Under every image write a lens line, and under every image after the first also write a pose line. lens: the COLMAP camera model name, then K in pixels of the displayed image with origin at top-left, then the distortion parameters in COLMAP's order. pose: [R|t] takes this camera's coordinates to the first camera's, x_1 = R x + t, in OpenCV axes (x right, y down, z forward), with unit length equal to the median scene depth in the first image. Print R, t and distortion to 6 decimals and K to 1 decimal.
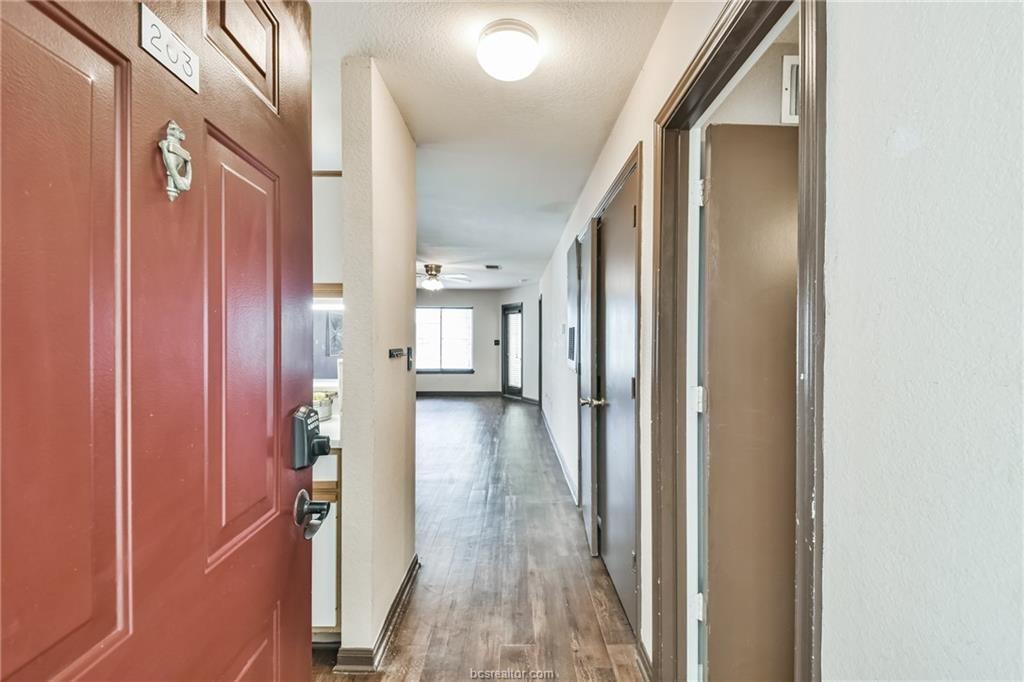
lens RADIAL K [[442.4, 0, 516.4], [0, 442.4, 338.4], [0, 0, 1]] dist [0.042852, -0.027832]
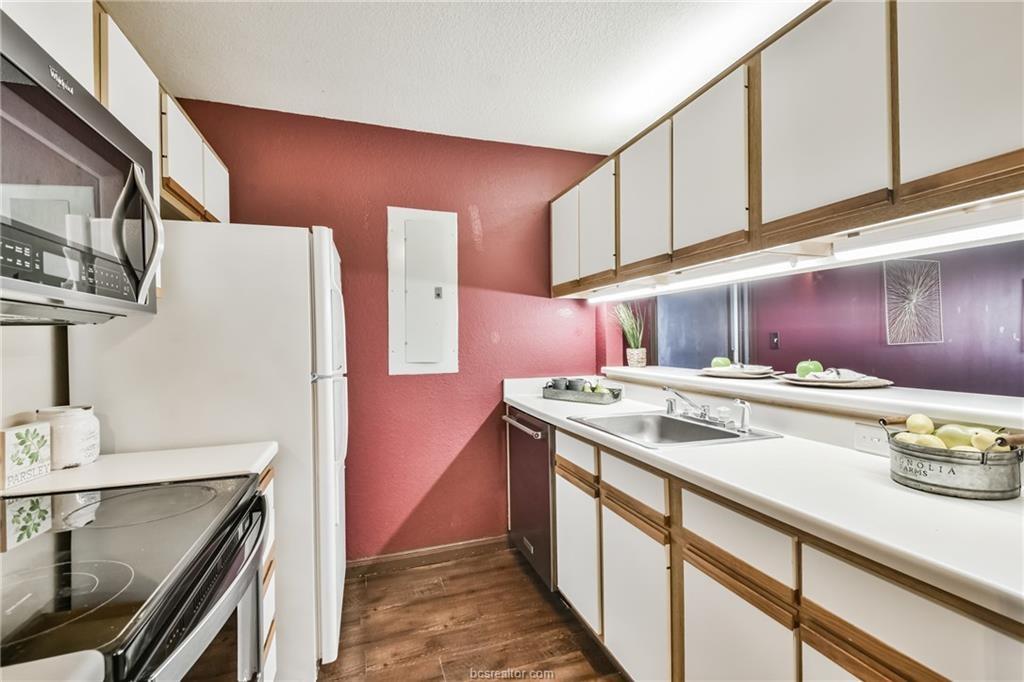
lens RADIAL K [[448.8, 0, 514.3], [0, 448.8, 345.8], [0, 0, 1]] dist [0.043030, -0.023232]
pose [[0.316428, 0.000774, -0.948616, -0.040888], [0.021366, 0.999740, 0.007943, 0.008422], [0.948376, -0.022781, 0.316329, 0.104132]]
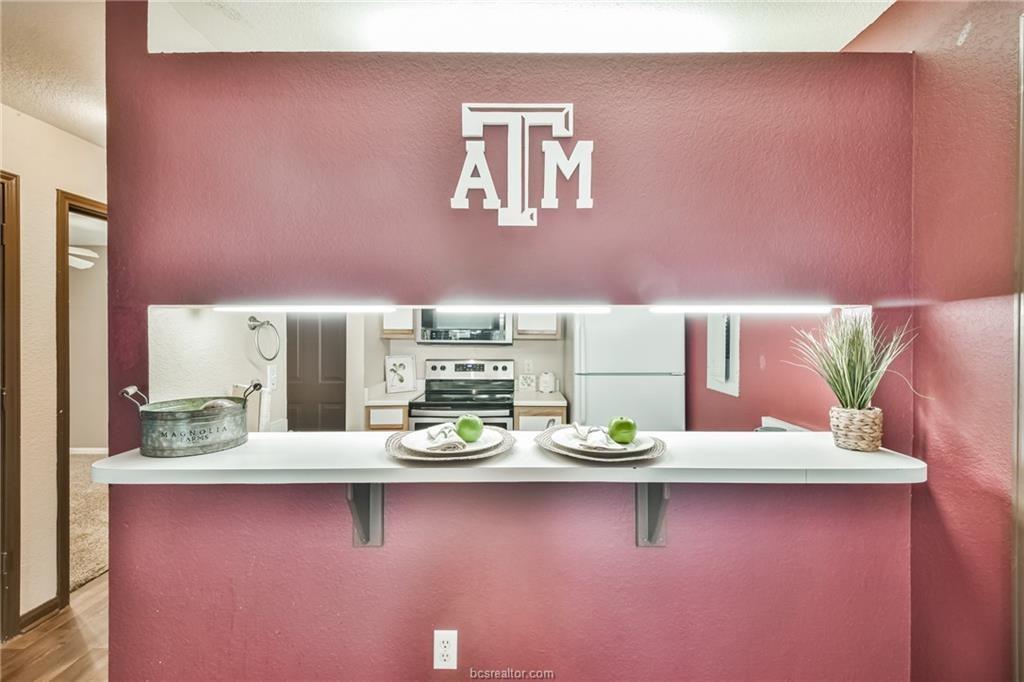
lens RADIAL K [[442.4, 0, 516.4], [0, 442.4, 338.4], [0, 0, 1]] dist [0.042852, -0.027832]
pose [[-0.999931, -0.003648, 0.011162, -0.189671], [-0.003570, 0.999969, 0.006959, -0.006731], [-0.011187, 0.006919, -0.999913, 0.405307]]
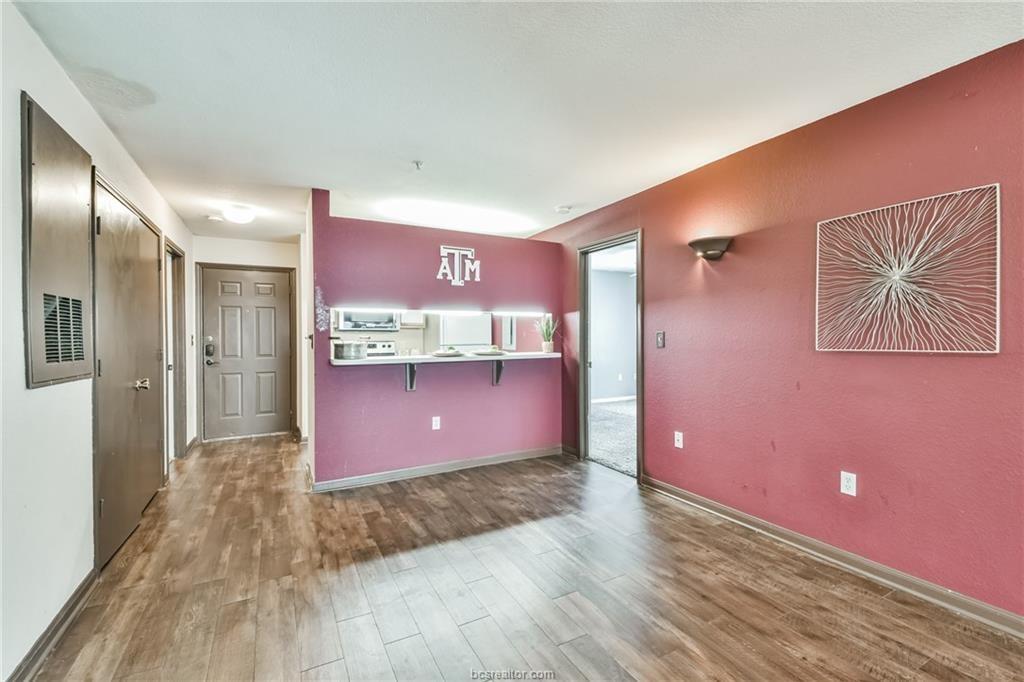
lens RADIAL K [[441.1, 0, 512.0], [0, 441.1, 341.0], [0, 0, 1]] dist [0.029749, -0.013131]
pose [[-0.883889, 0.006579, -0.467650, -0.033715], [0.003131, 0.999962, 0.008150, 0.009754], [0.467686, 0.005740, -0.883876, 0.671410]]
